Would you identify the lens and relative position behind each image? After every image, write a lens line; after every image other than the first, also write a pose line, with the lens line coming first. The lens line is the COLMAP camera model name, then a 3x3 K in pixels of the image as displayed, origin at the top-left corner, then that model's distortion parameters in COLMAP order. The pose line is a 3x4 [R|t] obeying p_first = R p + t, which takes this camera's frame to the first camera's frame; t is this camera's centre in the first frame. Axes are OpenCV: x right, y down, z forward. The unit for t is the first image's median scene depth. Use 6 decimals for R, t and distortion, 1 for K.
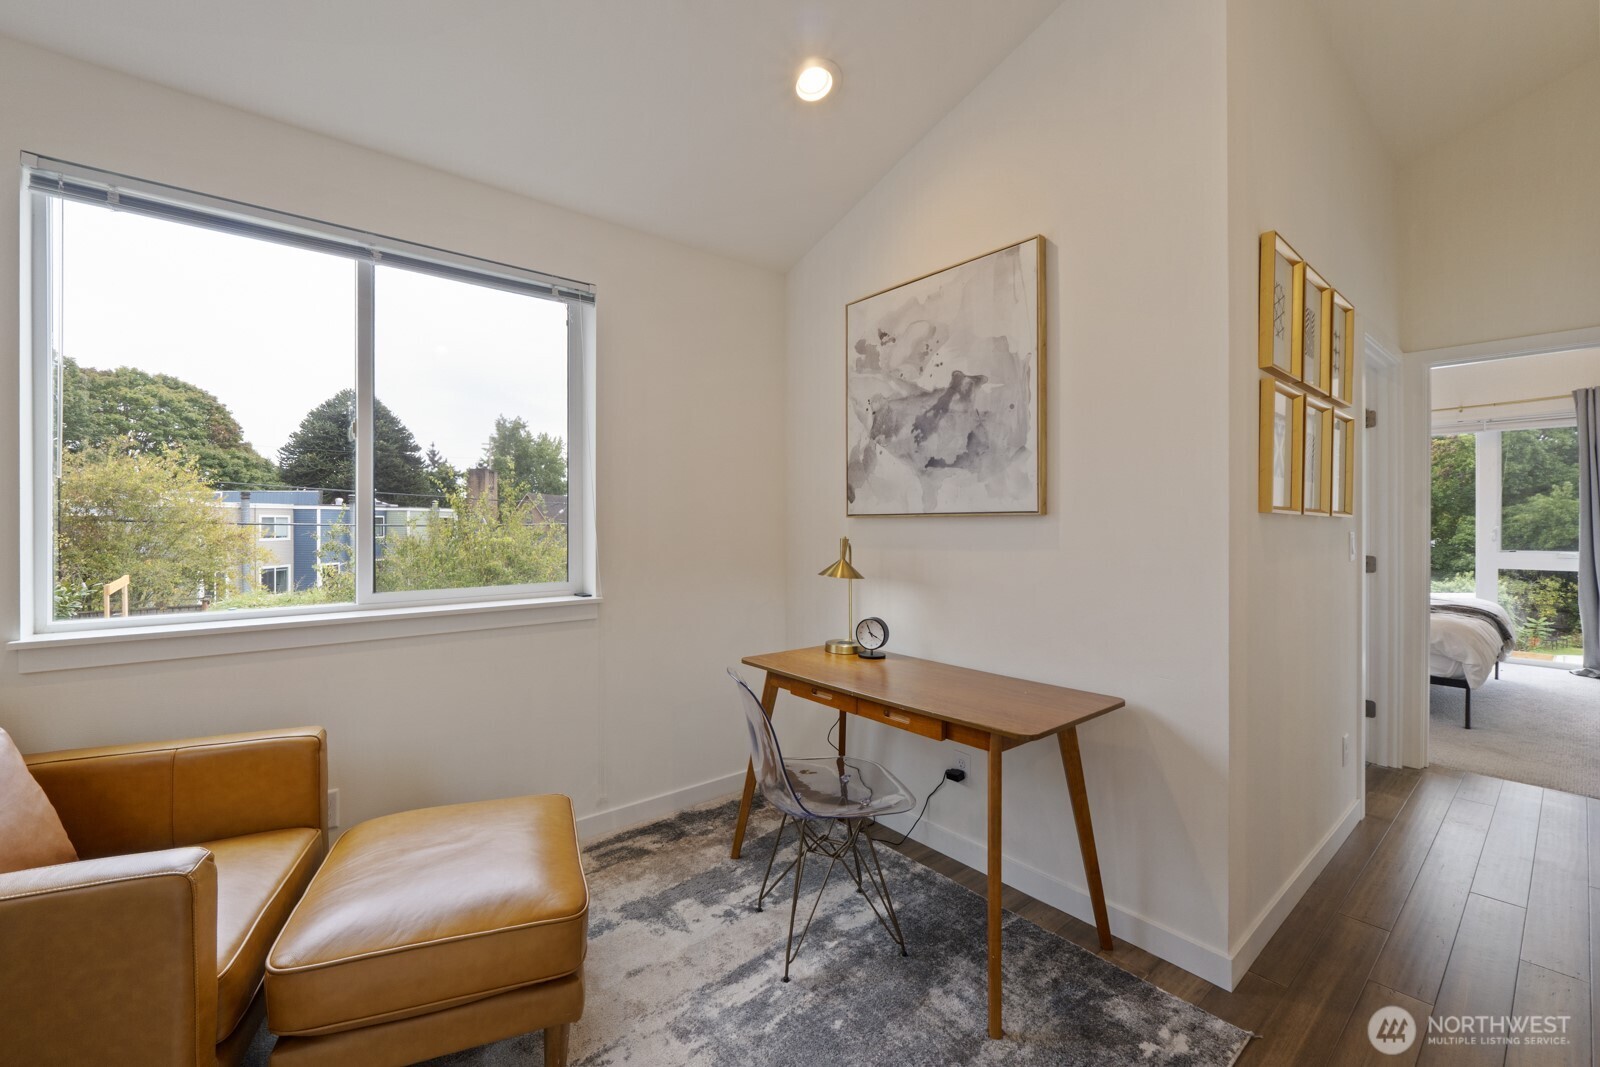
lens RADIAL K [[666.0, 0, 805.4], [0, 666.0, 524.5], [0, 0, 1]] dist [-0.010598, 0.000130]
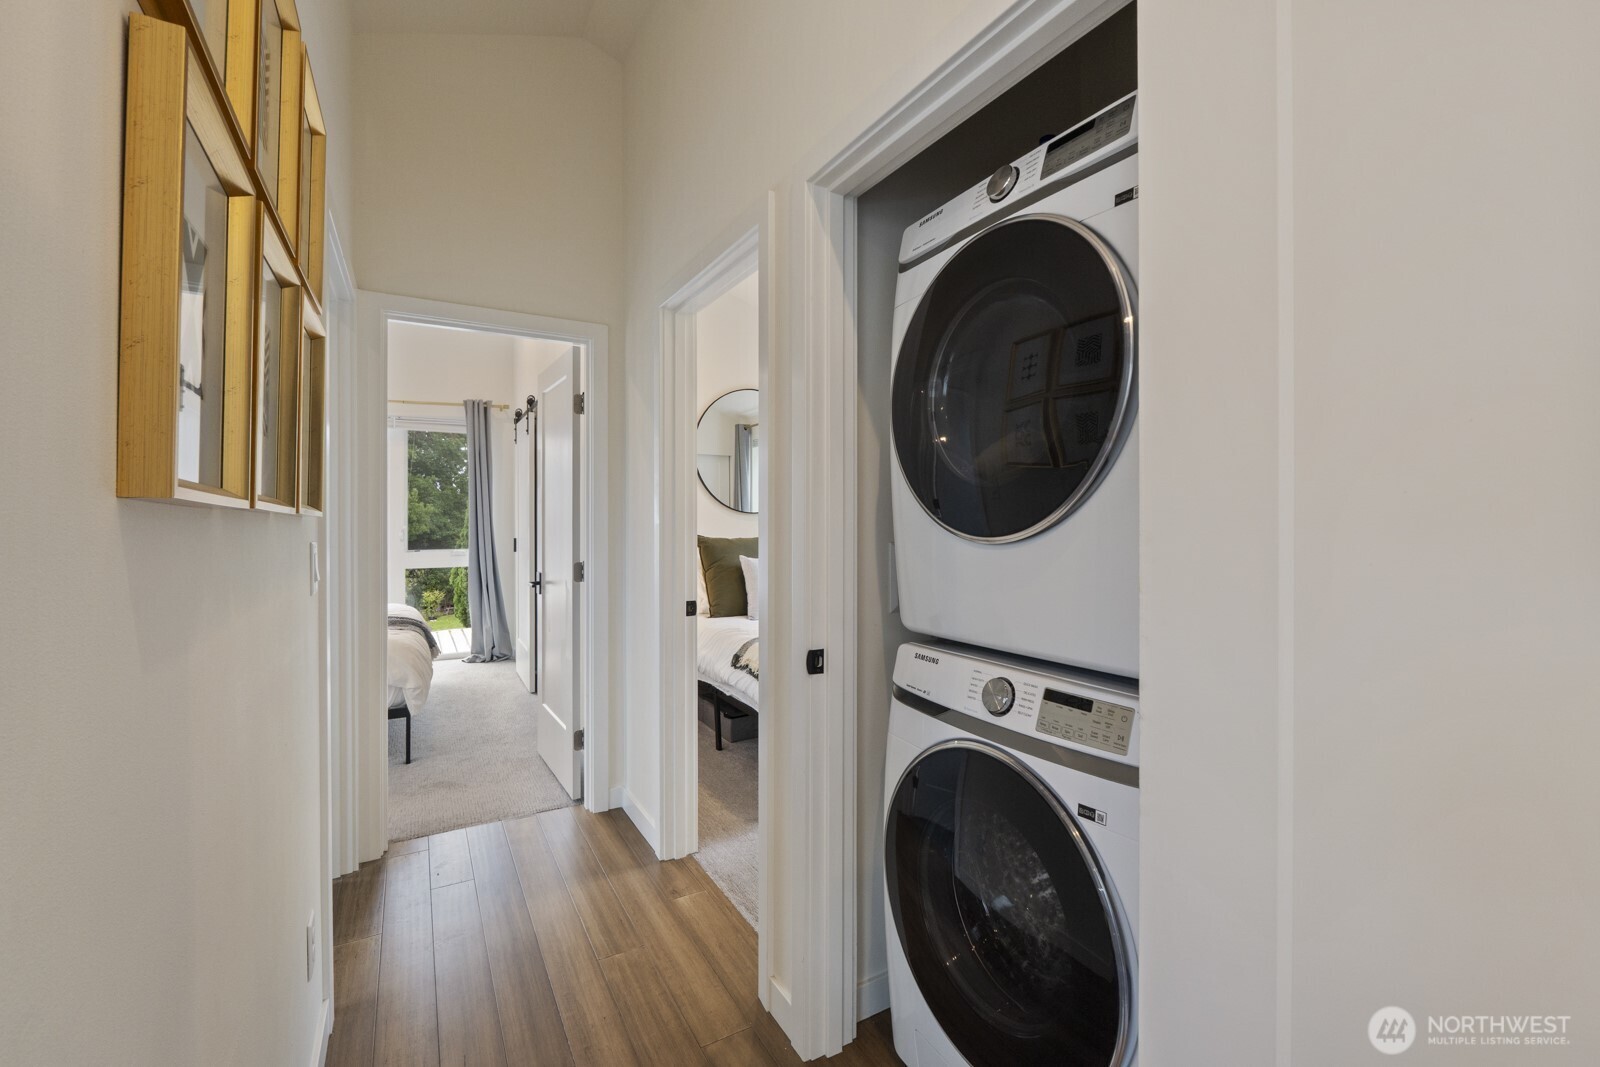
lens RADIAL K [[666.0, 0, 806.4], [0, 666.0, 516.3], [0, 0, 1]] dist [-0.010598, 0.000130]
pose [[0.162659, 0.002929, 0.986678, 0.234283], [0.007938, 0.999959, -0.004277, -0.004545], [-0.986650, 0.008528, 0.162629, 0.341517]]
